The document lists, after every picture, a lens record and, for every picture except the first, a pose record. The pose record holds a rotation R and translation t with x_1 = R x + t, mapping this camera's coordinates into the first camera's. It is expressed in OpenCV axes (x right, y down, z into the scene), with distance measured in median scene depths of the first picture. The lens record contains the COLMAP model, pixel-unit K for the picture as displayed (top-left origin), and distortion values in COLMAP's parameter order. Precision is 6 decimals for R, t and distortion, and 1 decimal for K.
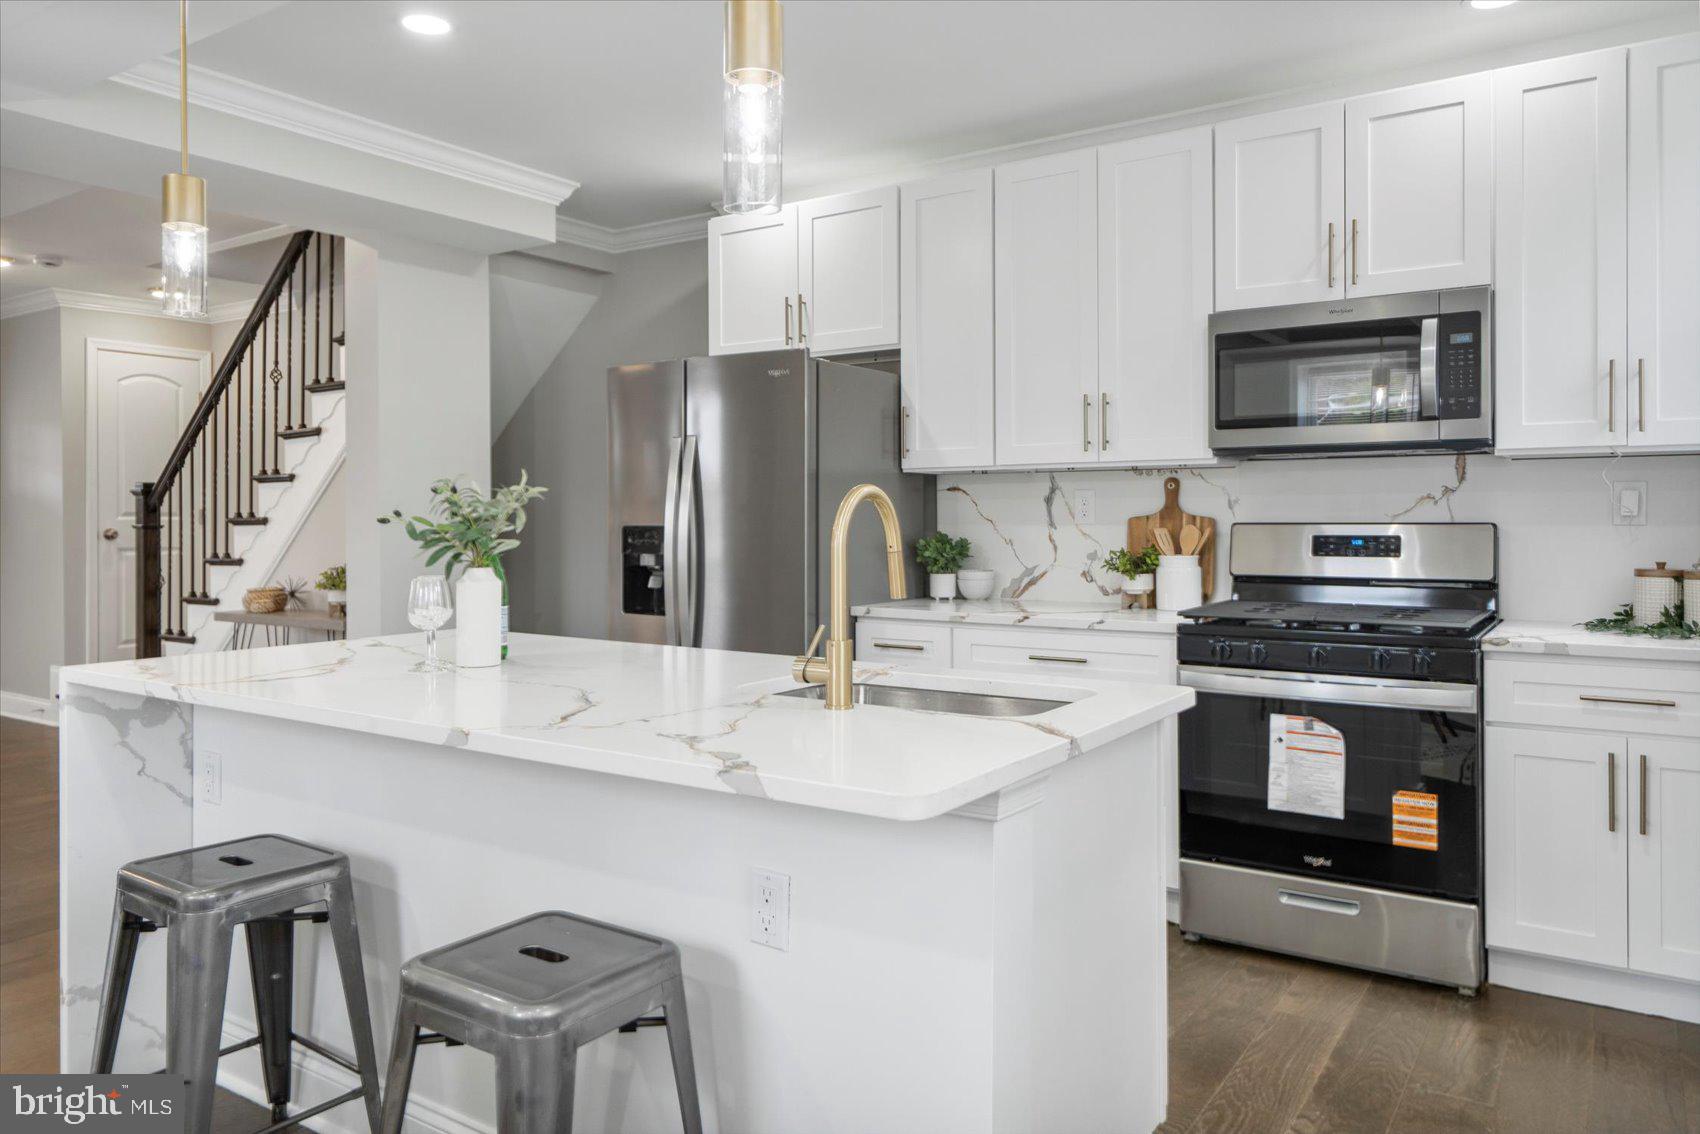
lens RADIAL K [[1162.5, 0, 851.5], [0, 1162.5, 517.2], [0, 0, 1]] dist [0.001918, 0.000665]
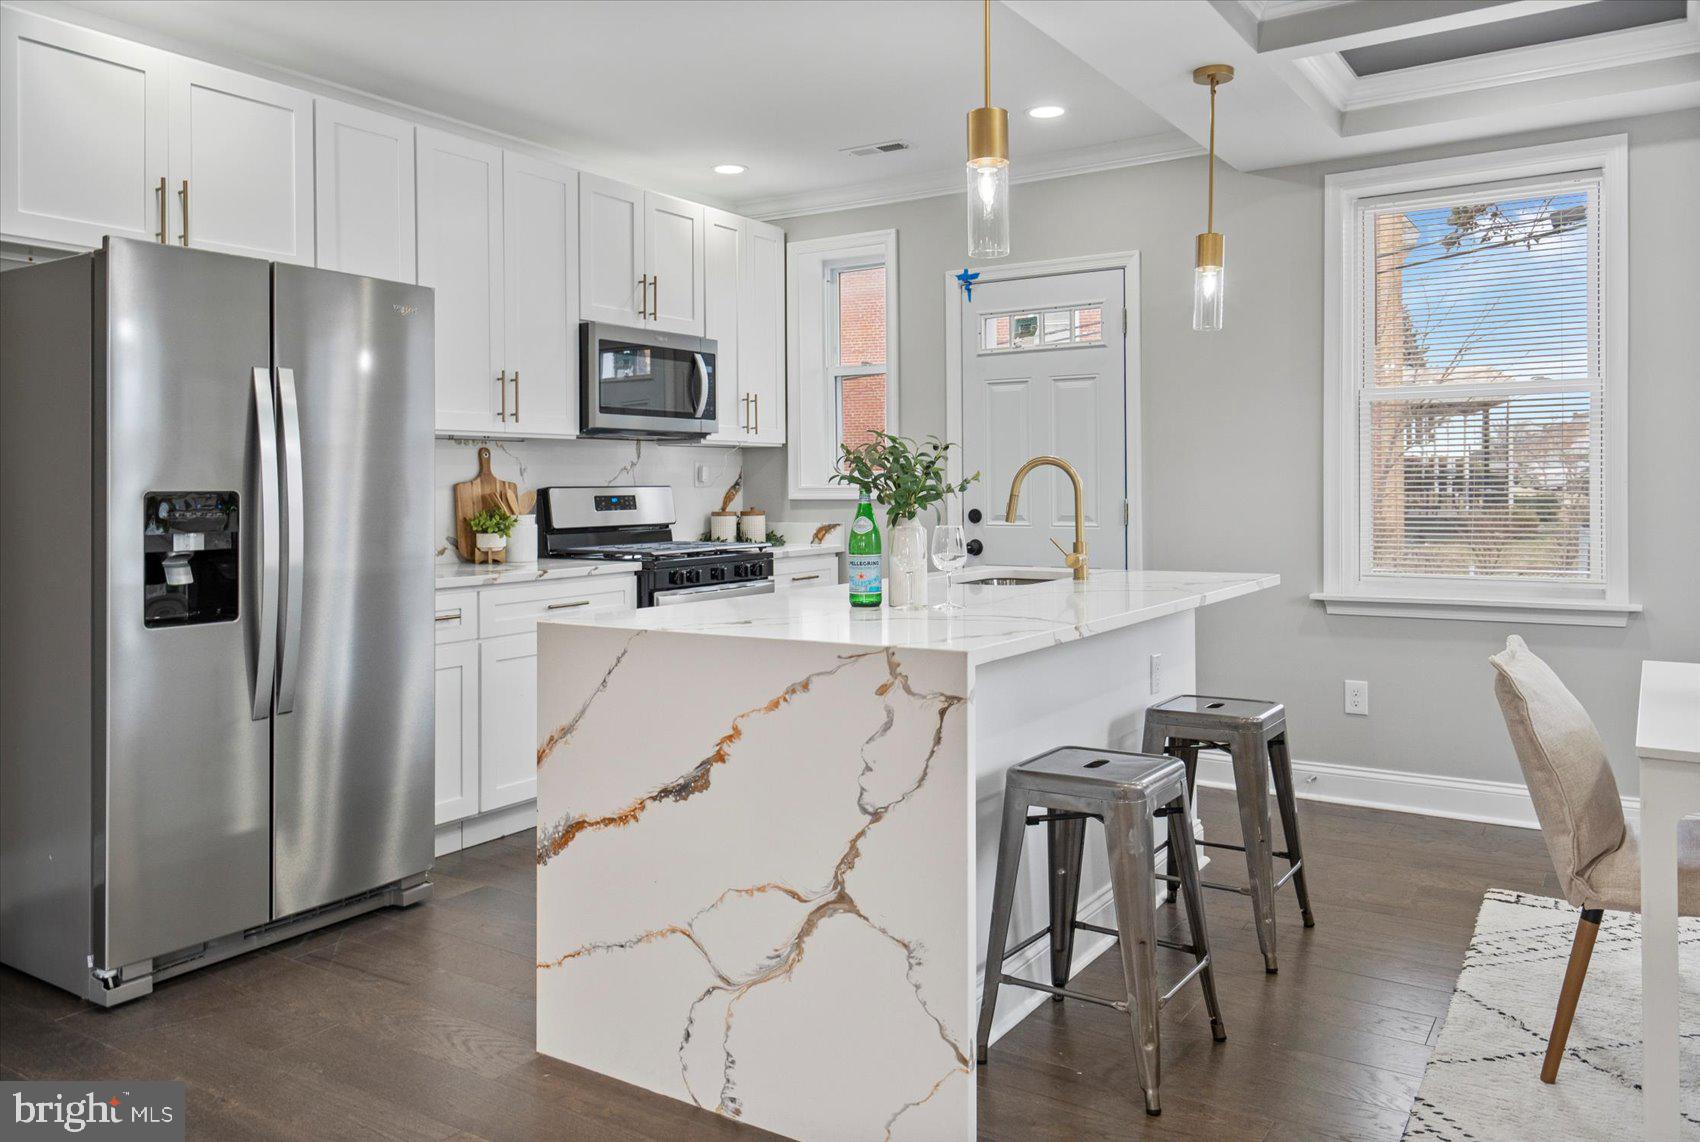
lens RADIAL K [[1239.7, 0, 856.8], [0, 1239.7, 477.1], [0, 0, 1]] dist [0.000287, -0.009468]
pose [[-0.015394, 0.008561, 0.999845, -0.991910], [0.008817, 0.999926, -0.008426, 0.008644], [-0.999843, 0.008686, -0.015468, 0.693505]]
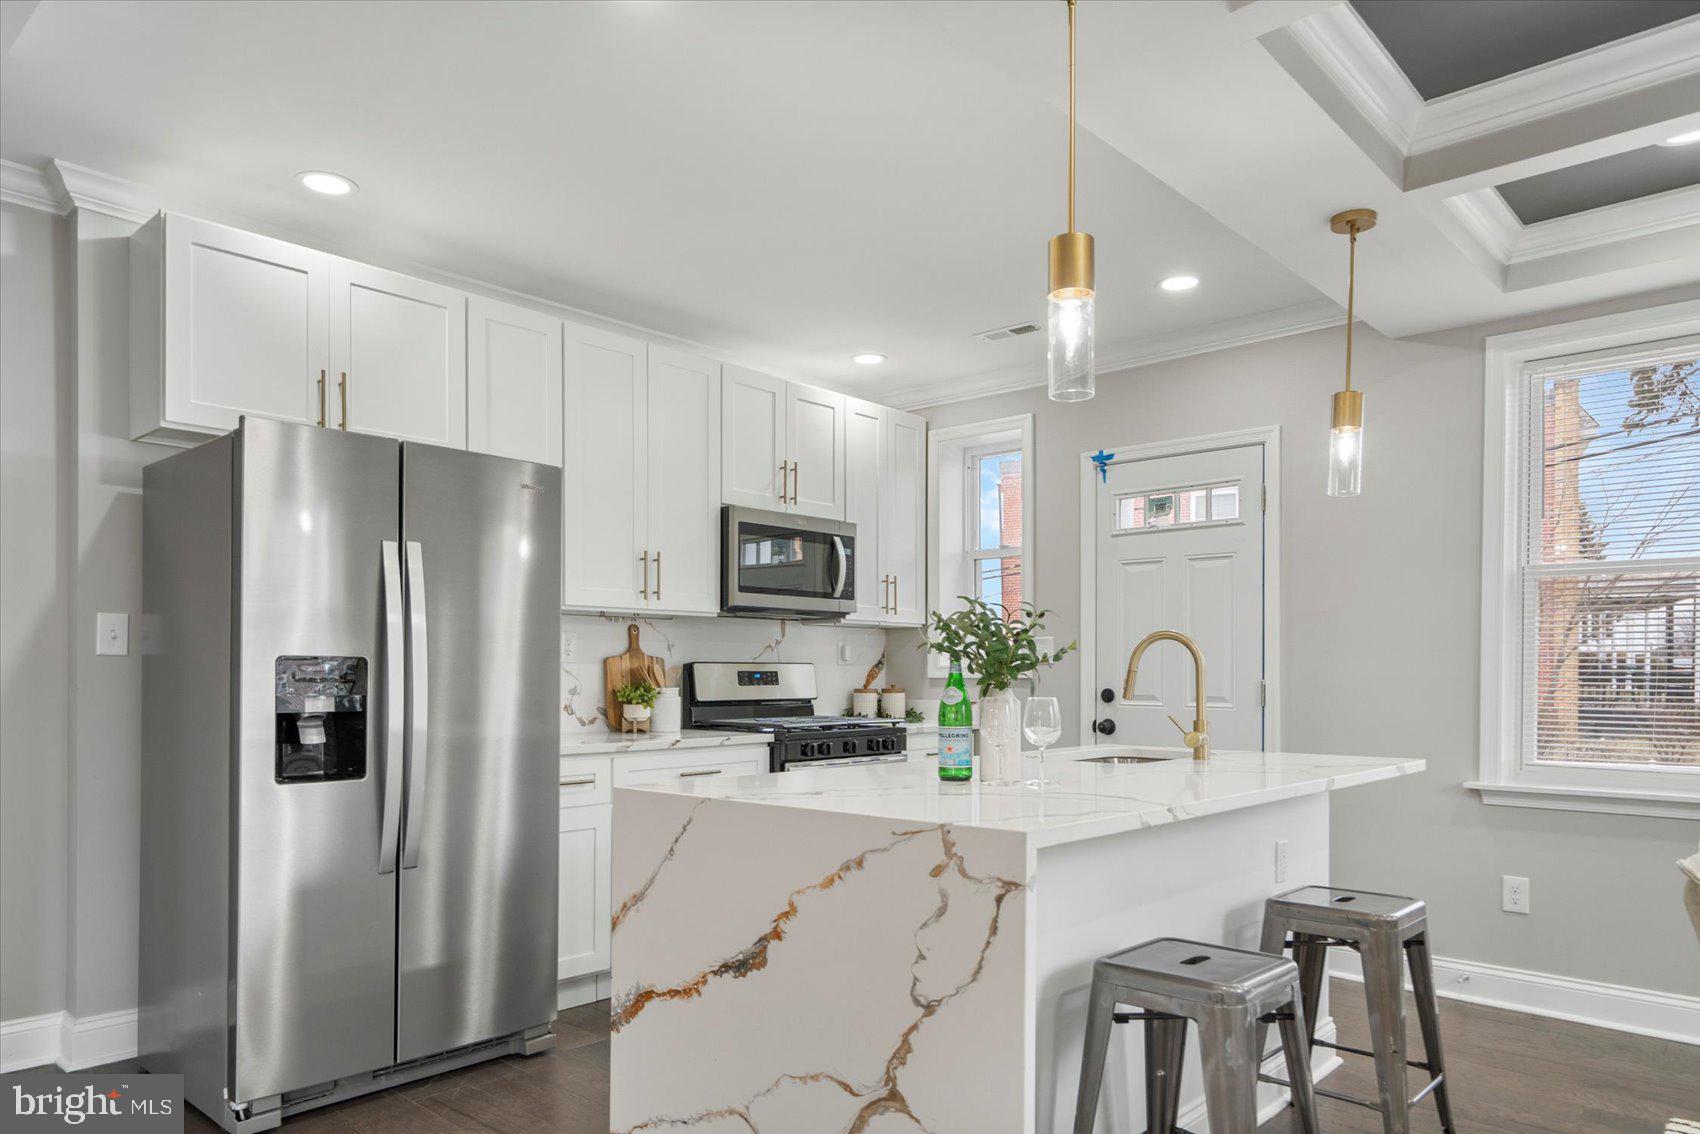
lens RADIAL K [[1119.1, 0, 845.3], [0, 1119.1, 666.8], [0, 0, 1]] dist [0.000389, -0.001901]
pose [[0.148791, 0.008140, 0.988835, -0.892314], [-0.002320, 0.999966, -0.007882, 0.019922], [-0.988866, -0.001121, 0.148805, 0.643283]]
